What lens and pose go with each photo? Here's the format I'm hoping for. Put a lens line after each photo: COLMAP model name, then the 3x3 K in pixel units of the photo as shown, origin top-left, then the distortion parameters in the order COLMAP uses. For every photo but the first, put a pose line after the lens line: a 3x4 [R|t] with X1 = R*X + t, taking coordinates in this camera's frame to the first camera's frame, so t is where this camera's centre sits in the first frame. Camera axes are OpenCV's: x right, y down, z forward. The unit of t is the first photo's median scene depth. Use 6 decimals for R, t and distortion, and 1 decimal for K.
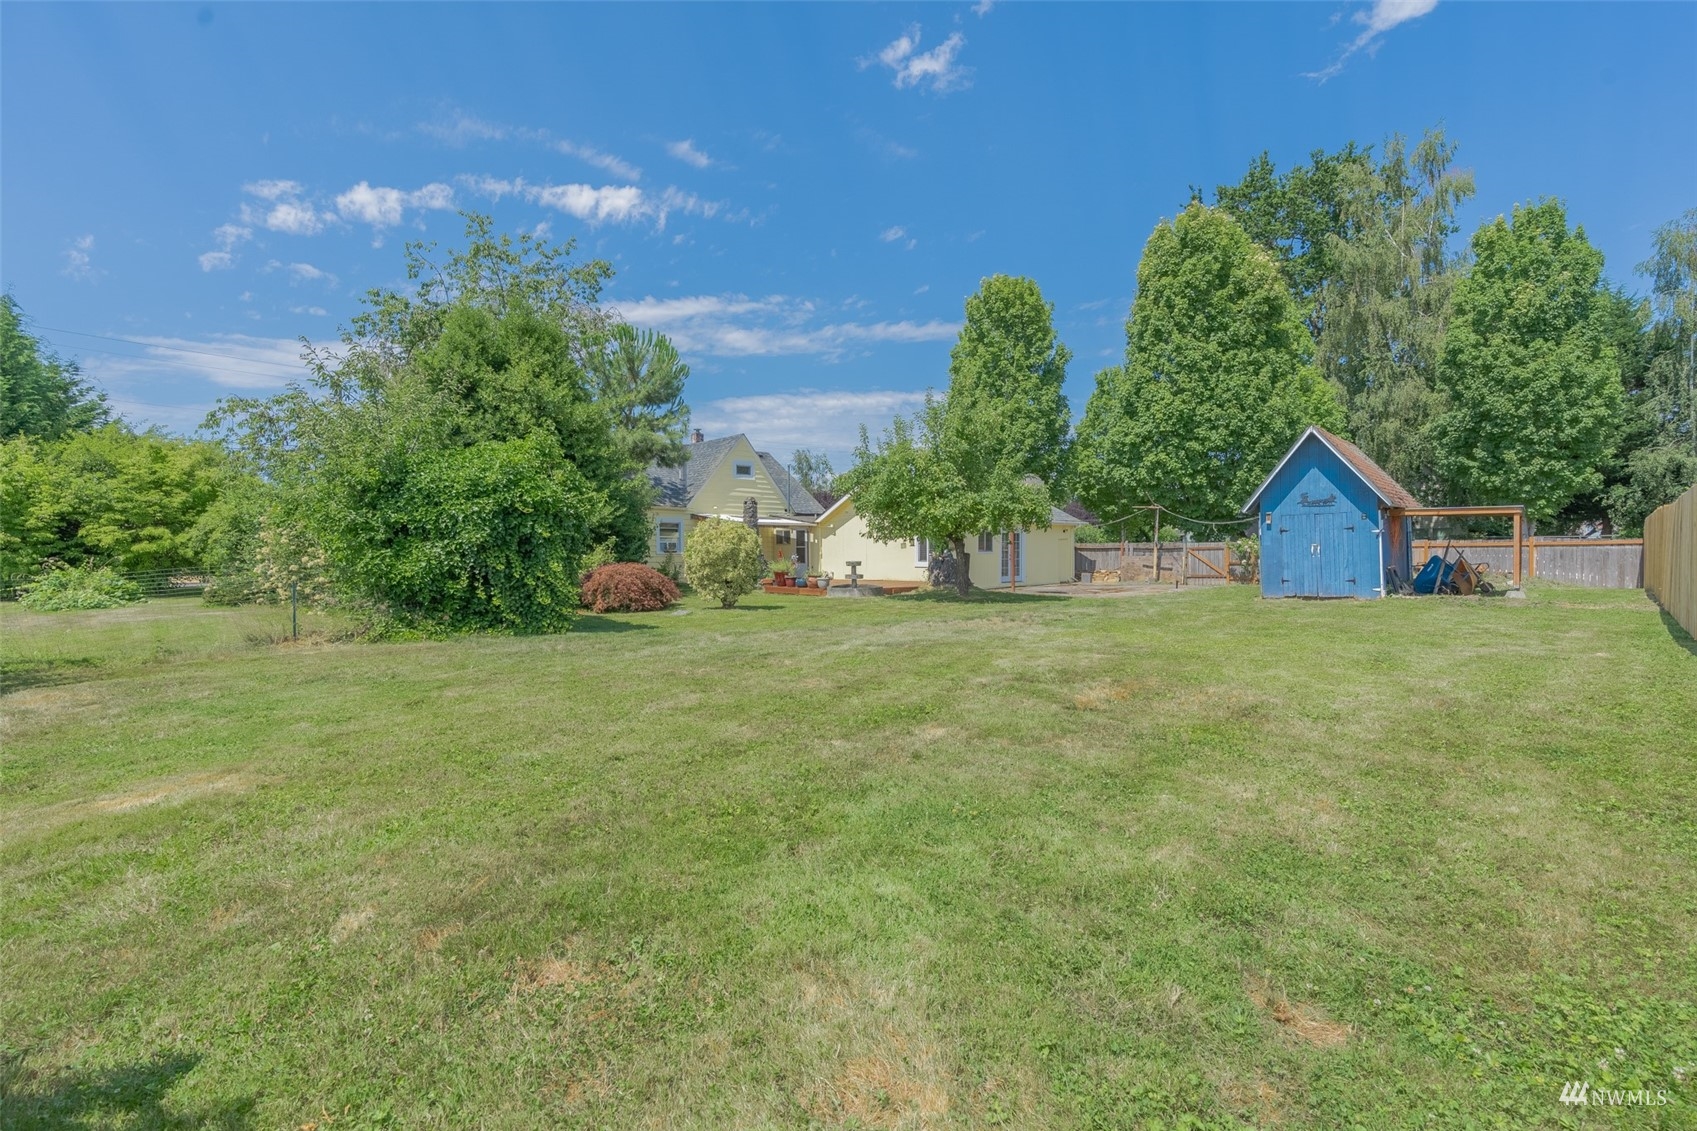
lens RADIAL K [[770.6, 0, 848.5], [0, 770.6, 565.5], [0, 0, 1]] dist [-0.005514, 0.002264]
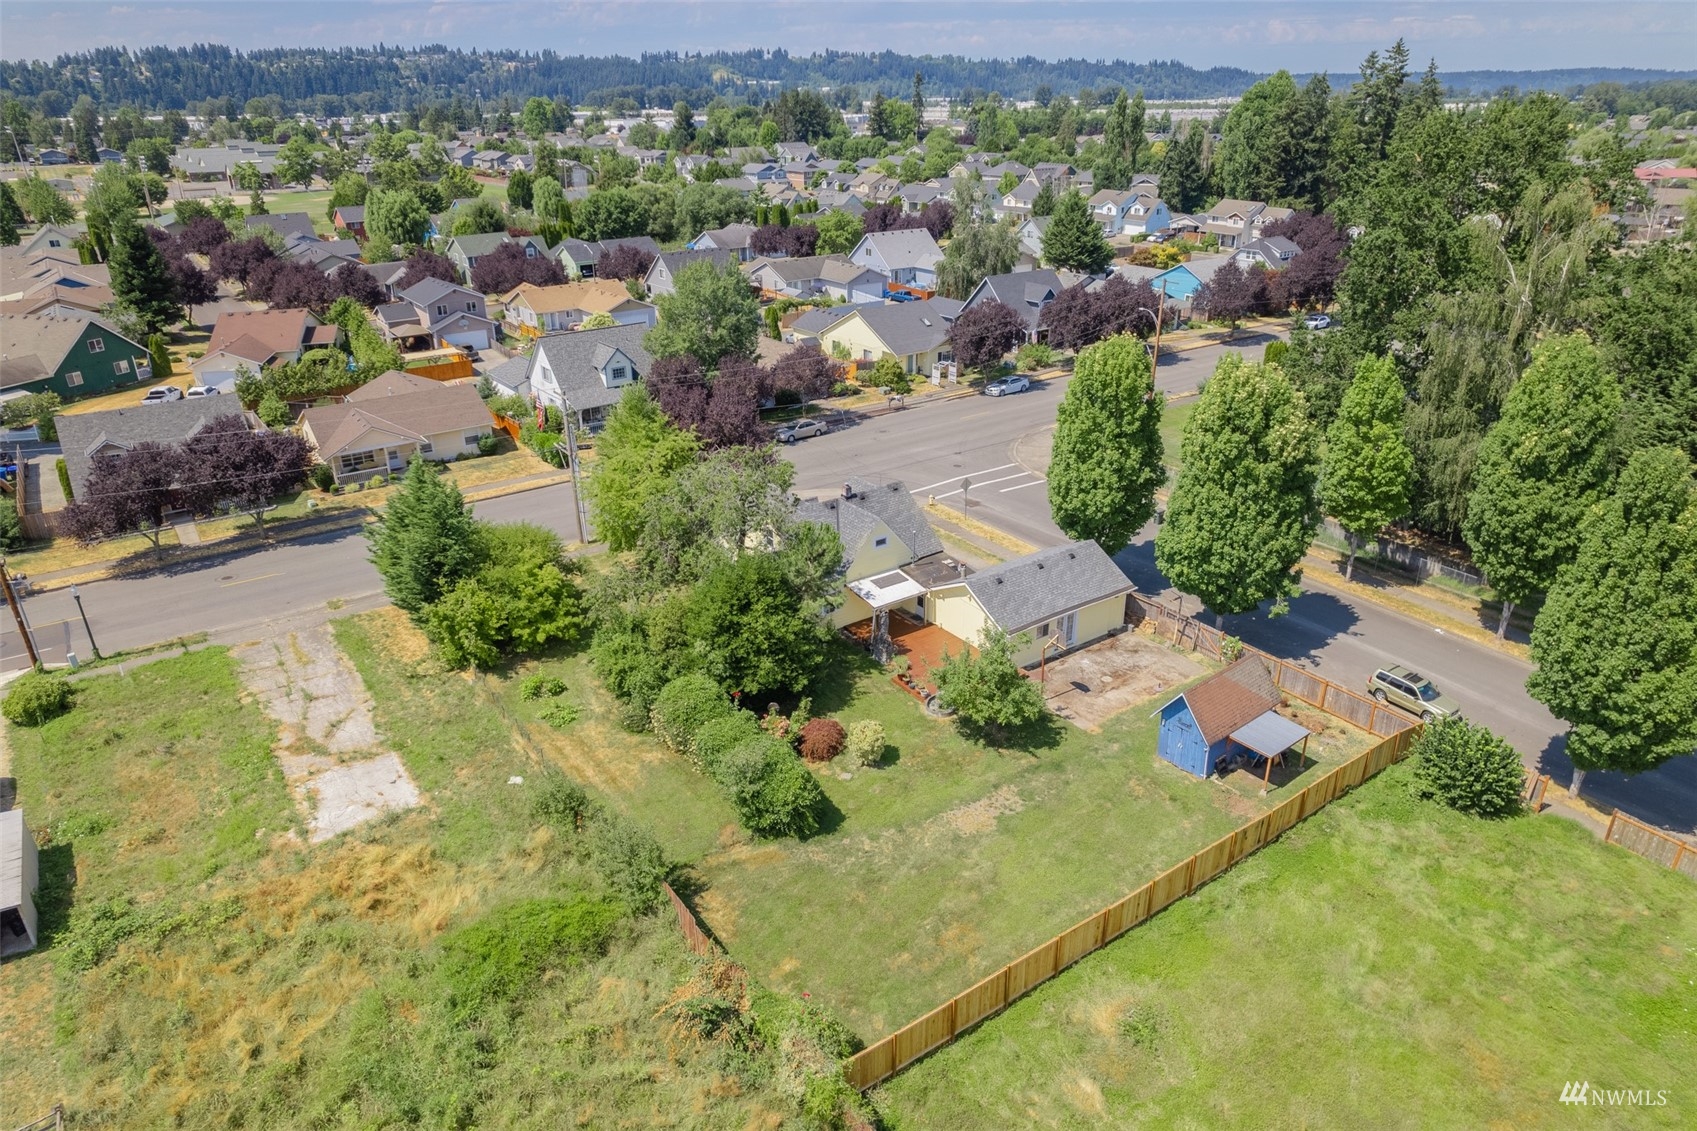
lens RADIAL K [[1100.6, 0, 848.5], [0, 1100.6, 565.5], [0, 0, 1]] dist [-0.068812, 0.066486]
pose [[0.985599, 0.073028, -0.152515, 0.115224], [-0.006434, 0.917478, 0.397733, -0.911967], [0.168975, -0.391024, 0.904736, -0.842099]]
